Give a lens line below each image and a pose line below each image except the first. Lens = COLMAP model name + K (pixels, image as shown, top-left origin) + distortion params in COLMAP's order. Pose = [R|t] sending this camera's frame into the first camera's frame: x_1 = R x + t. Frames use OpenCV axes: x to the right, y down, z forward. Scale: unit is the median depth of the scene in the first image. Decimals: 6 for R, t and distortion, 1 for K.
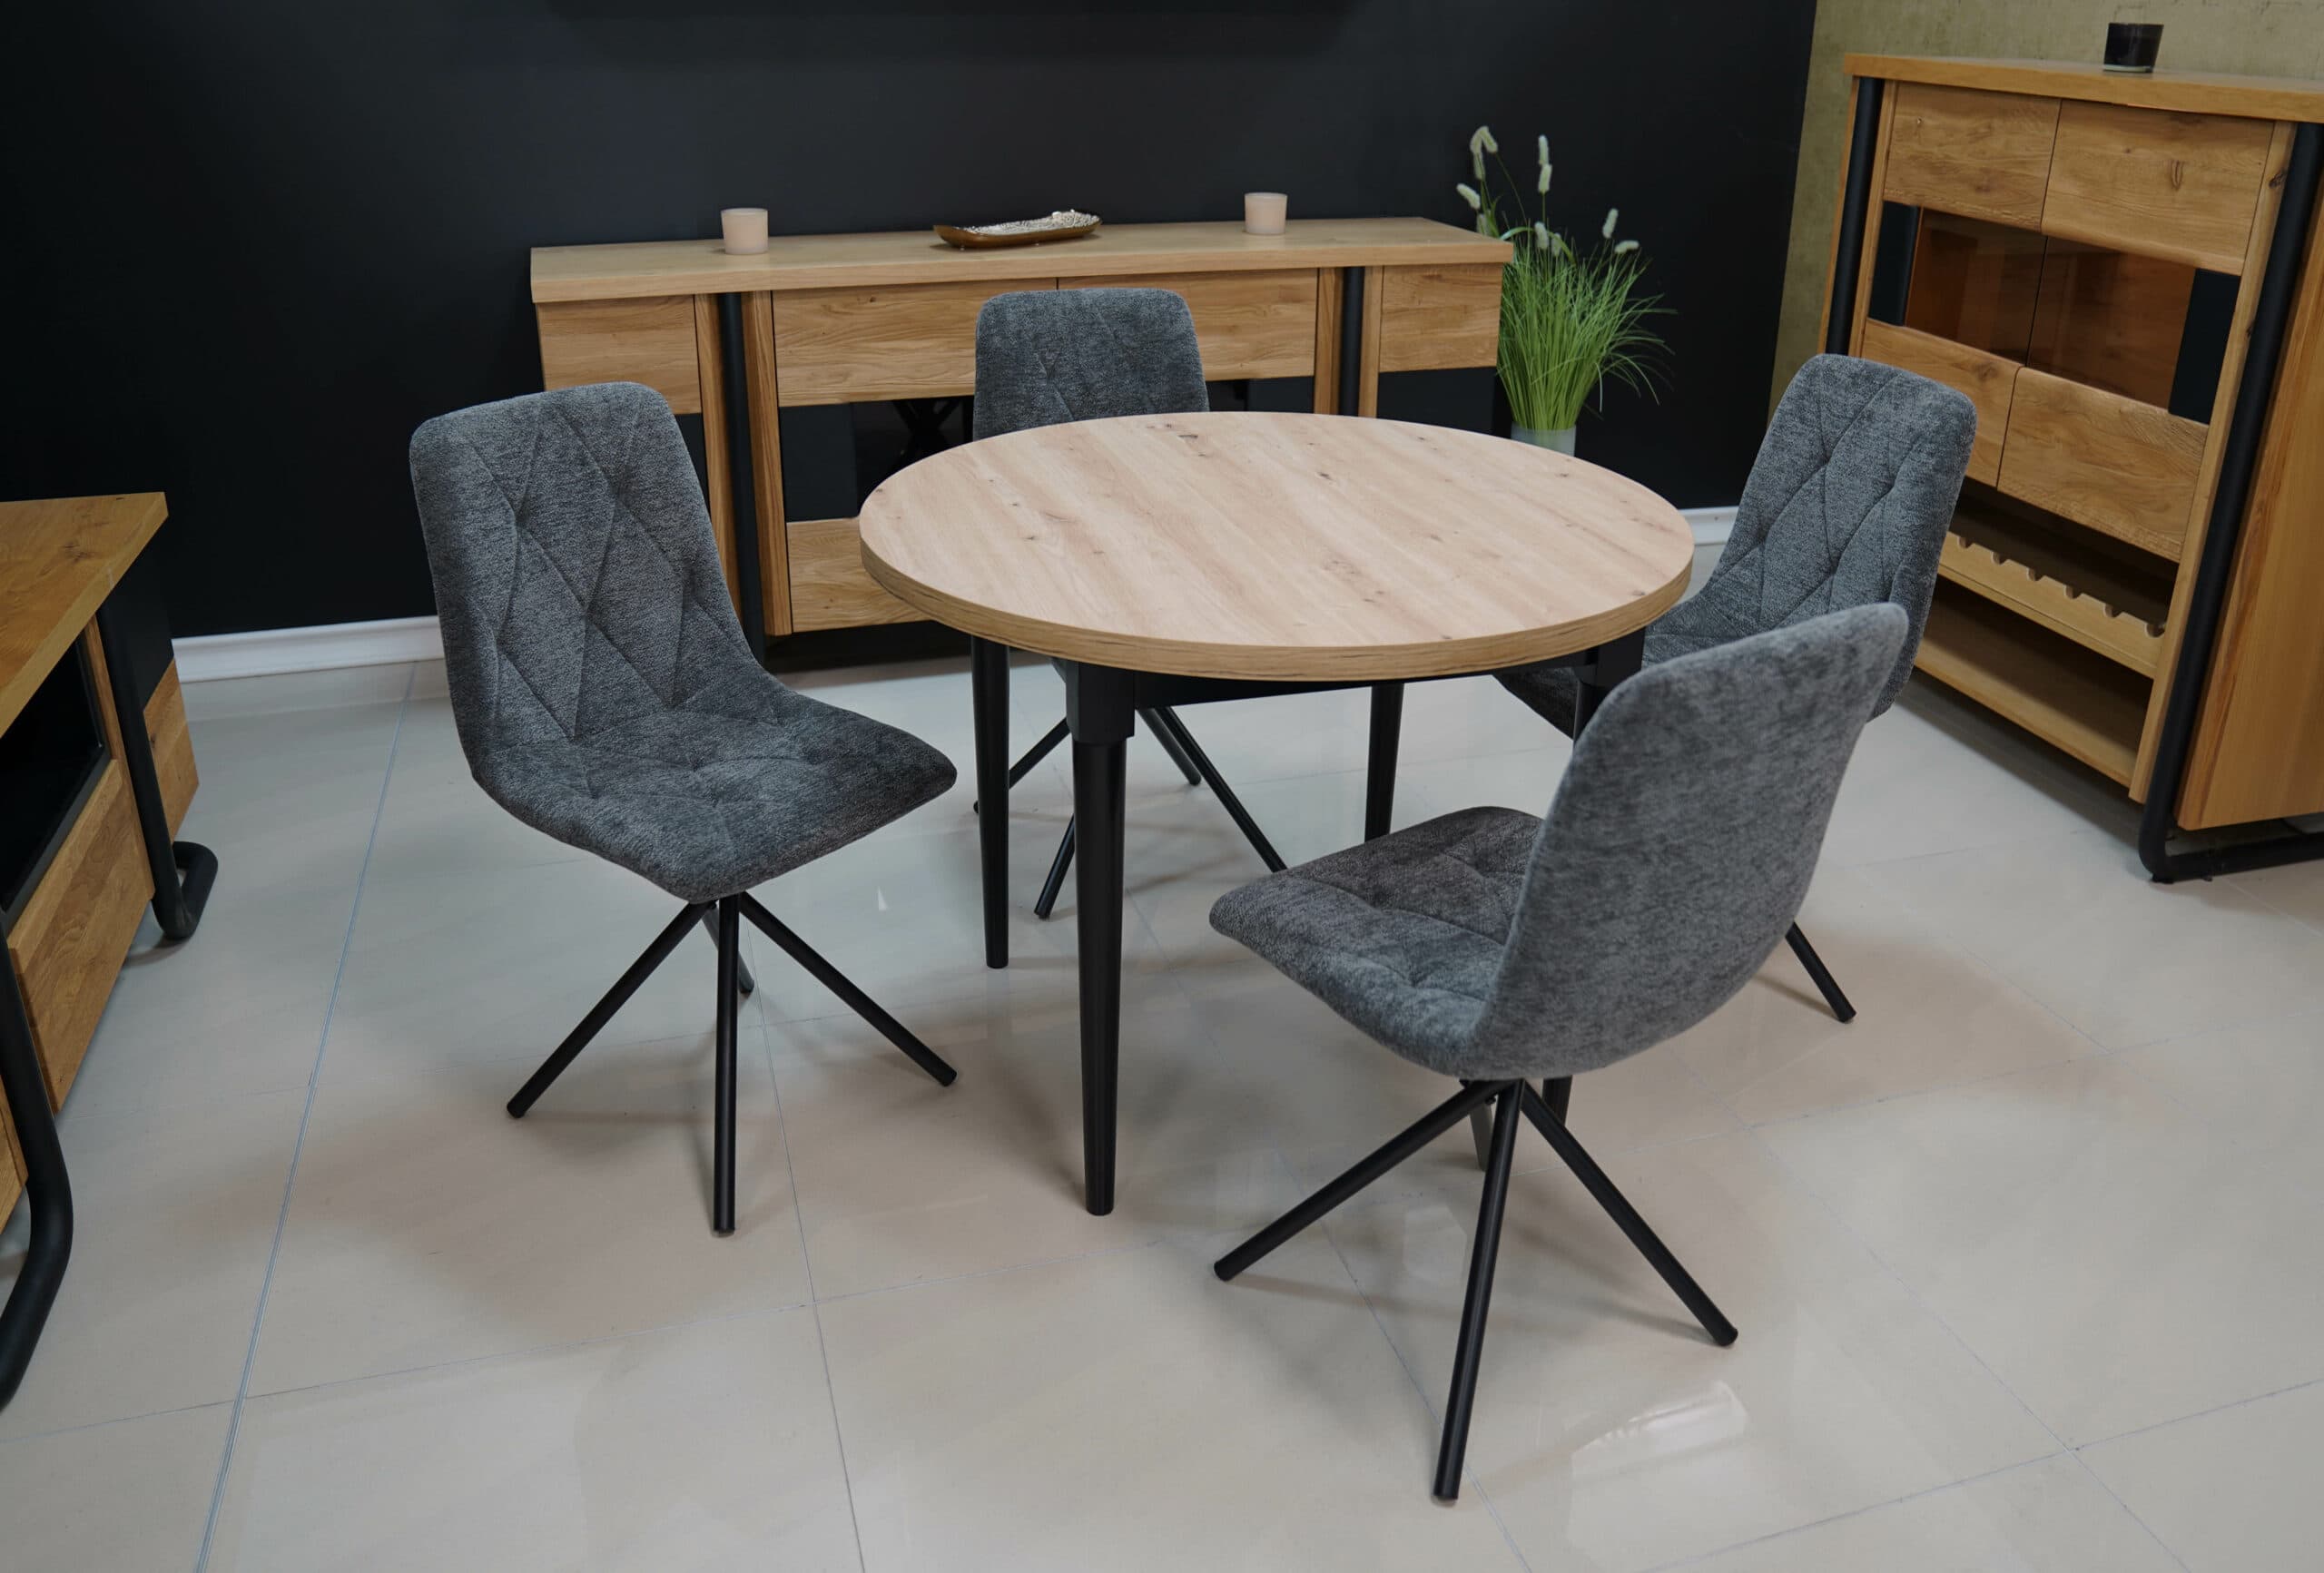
lens RADIAL K [[1843.6, 0, 1168.7], [0, 1843.6, 709.6], [0, 0, 1]] dist [-0.127651, 0.098556]
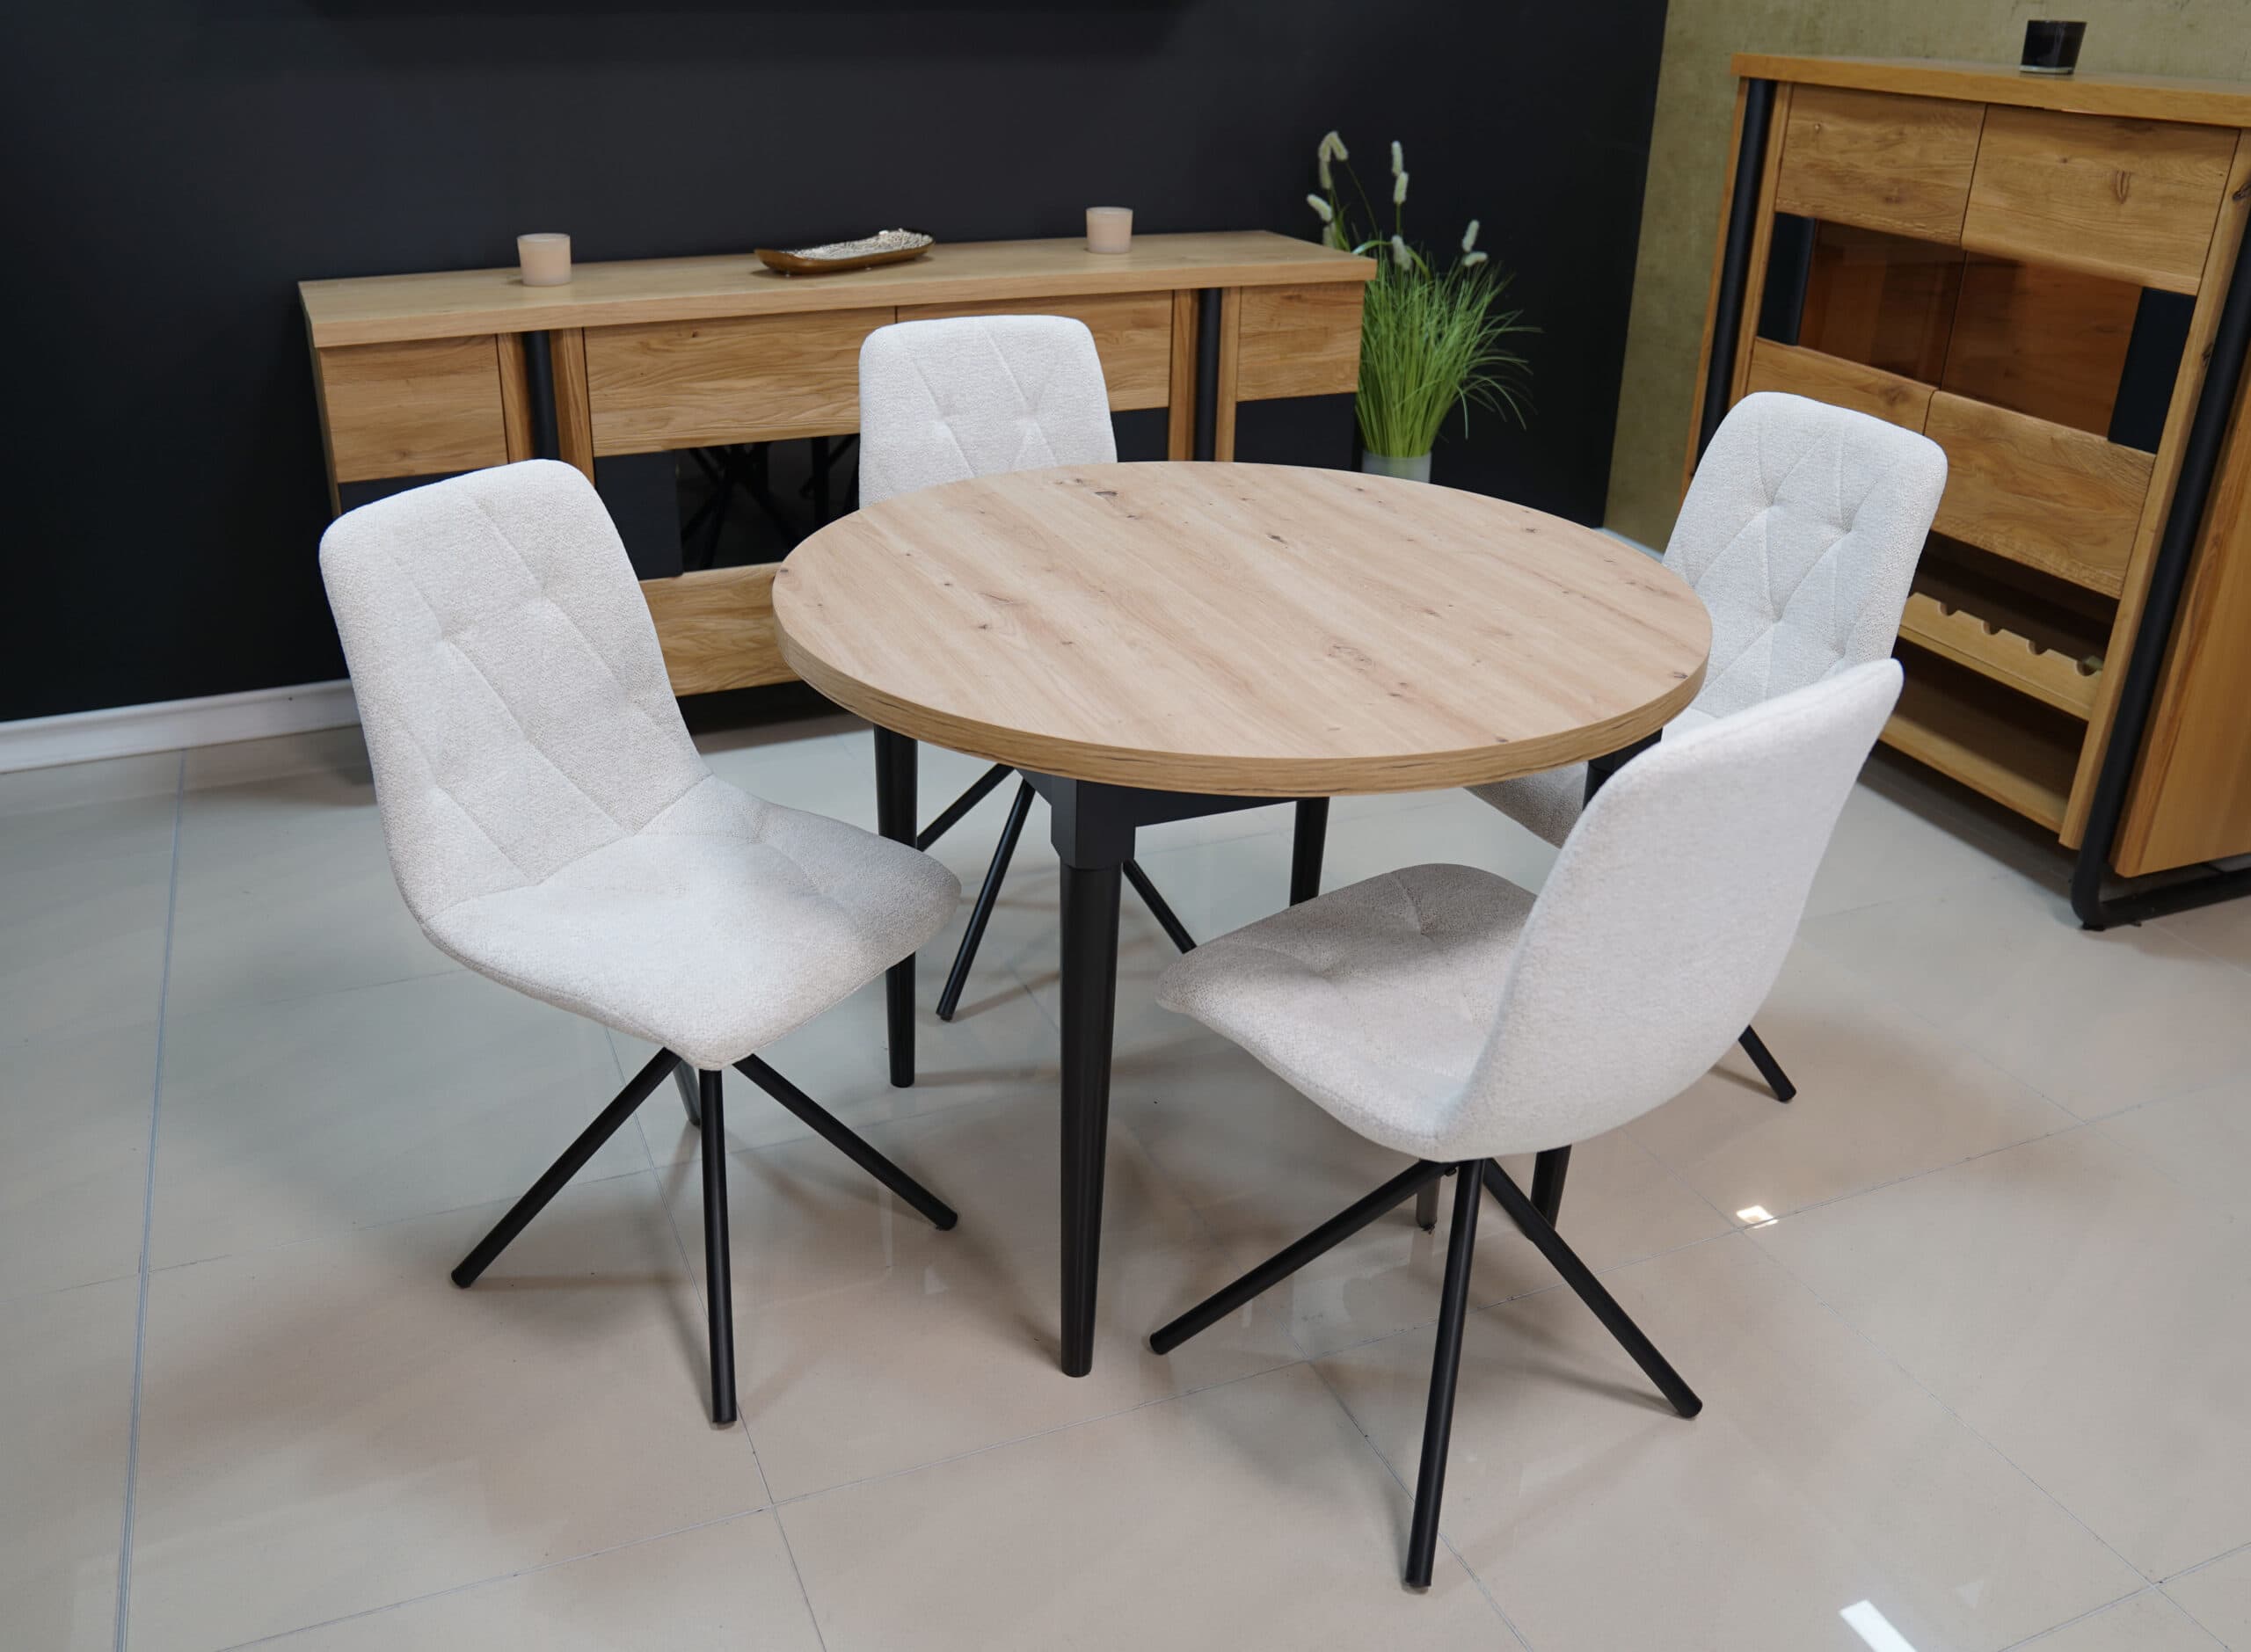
lens RADIAL K [[1878.6, 0, 1062.4], [0, 1878.6, 827.2], [0, 0, 1]] dist [-0.130485, 0.101011]
pose [[0.995720, -0.037855, 0.084313, -0.071168], [0.033198, 0.997881, 0.055967, -0.028810], [-0.086253, -0.052928, 0.994866, 0.066215]]
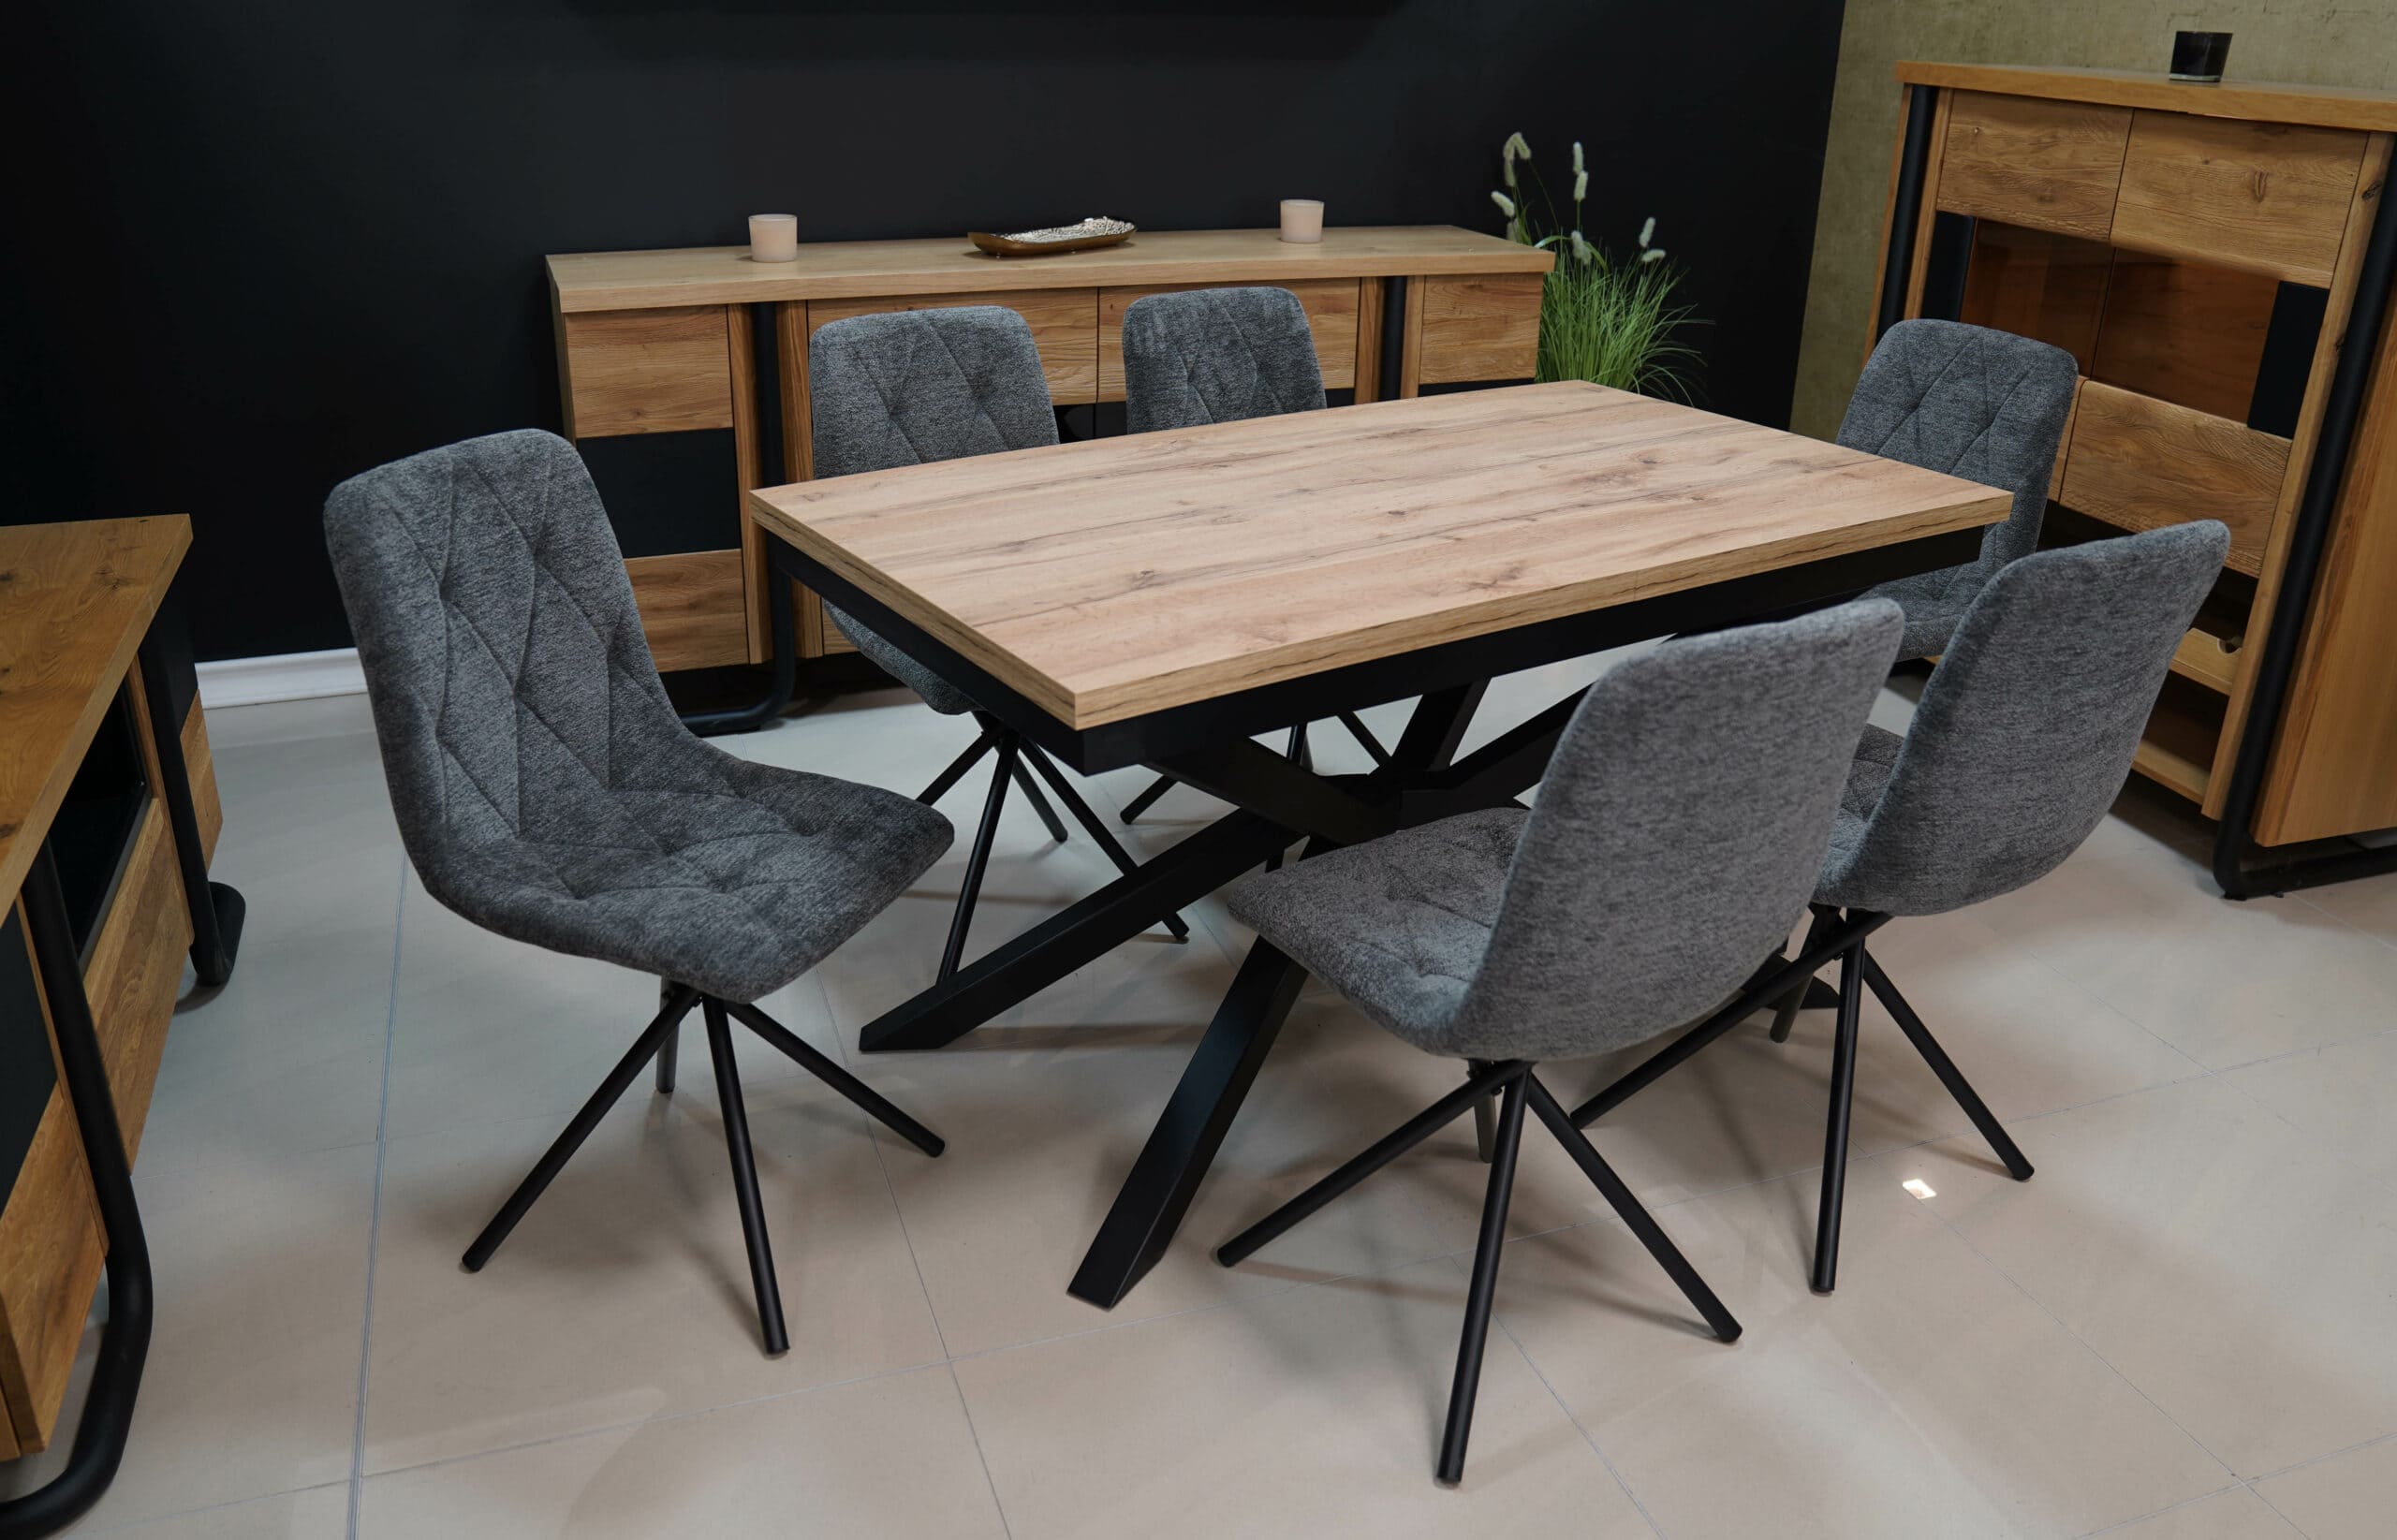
lens RADIAL K [[1871.7, 0, 1167.3], [0, 1871.7, 746.1], [0, 0, 1]] dist [-0.130897, 0.101060]
pose [[0.999236, -0.008642, 0.038125, -0.068730], [0.008169, 0.999888, 0.012526, -0.005392], [-0.038229, -0.012205, 0.999194, 0.014822]]
